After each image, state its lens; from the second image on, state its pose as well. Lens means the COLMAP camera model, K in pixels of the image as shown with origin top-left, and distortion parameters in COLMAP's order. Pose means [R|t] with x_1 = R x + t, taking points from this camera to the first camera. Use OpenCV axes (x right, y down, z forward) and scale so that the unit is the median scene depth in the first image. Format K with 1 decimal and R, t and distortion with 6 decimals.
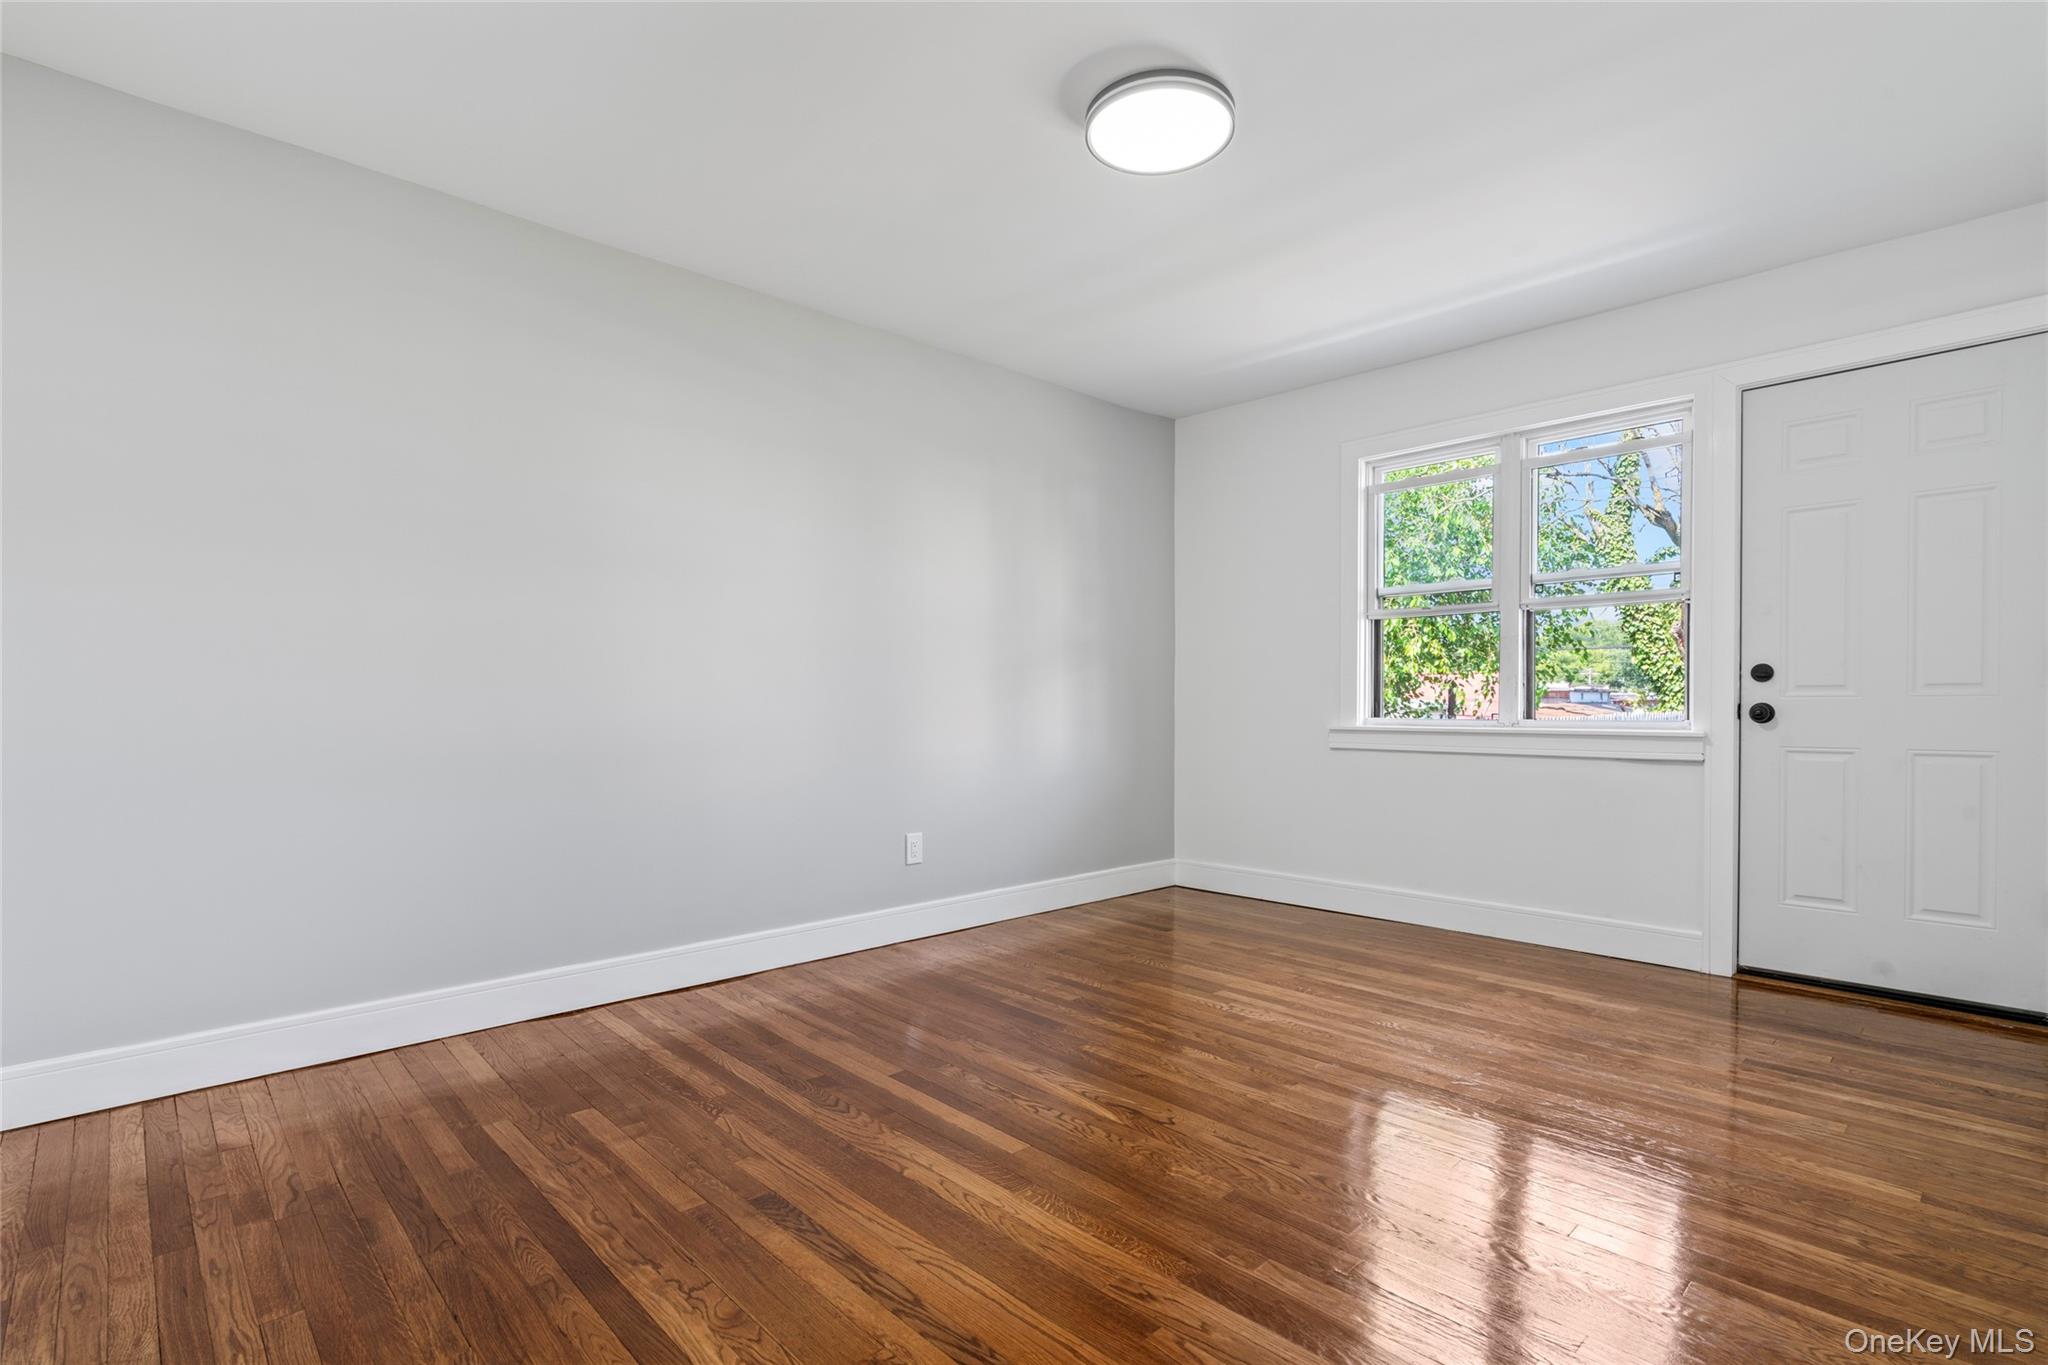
lens RADIAL K [[970.0, 0, 1016.4], [0, 970.0, 695.2], [0, 0, 1]] dist [-0.000033, 0.000640]
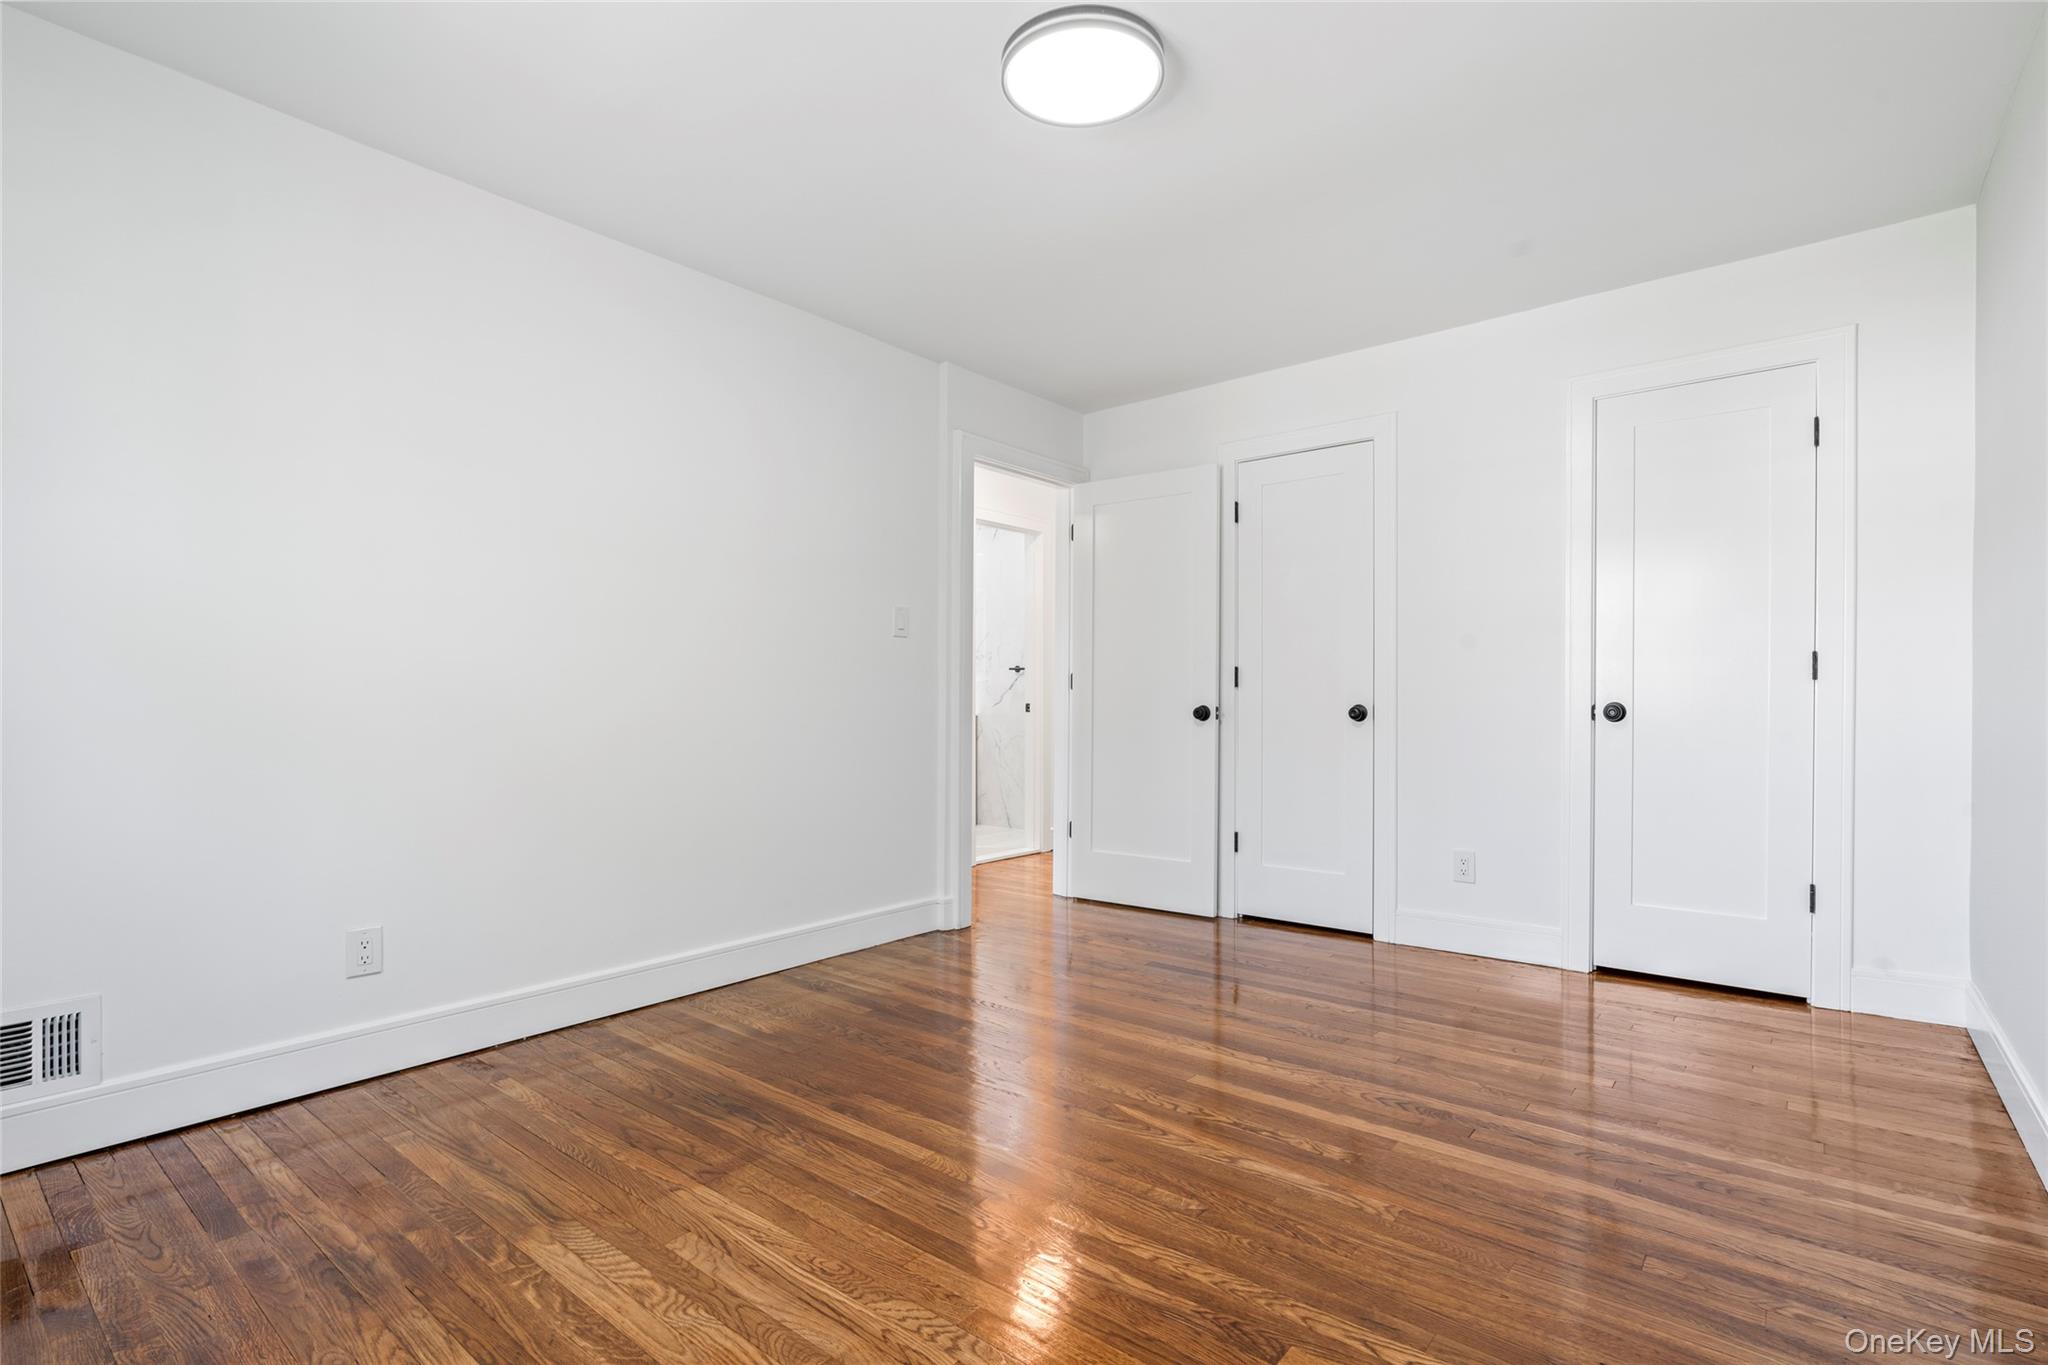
lens RADIAL K [[970.0, 0, 1016.4], [0, 970.0, 695.2], [0, 0, 1]] dist [-0.000033, 0.000640]
pose [[-0.992516, 0.002010, -0.122101, 0.322869], [0.003117, 0.999956, -0.008874, 0.008320], [0.122078, -0.009188, -0.992478, 1.924329]]
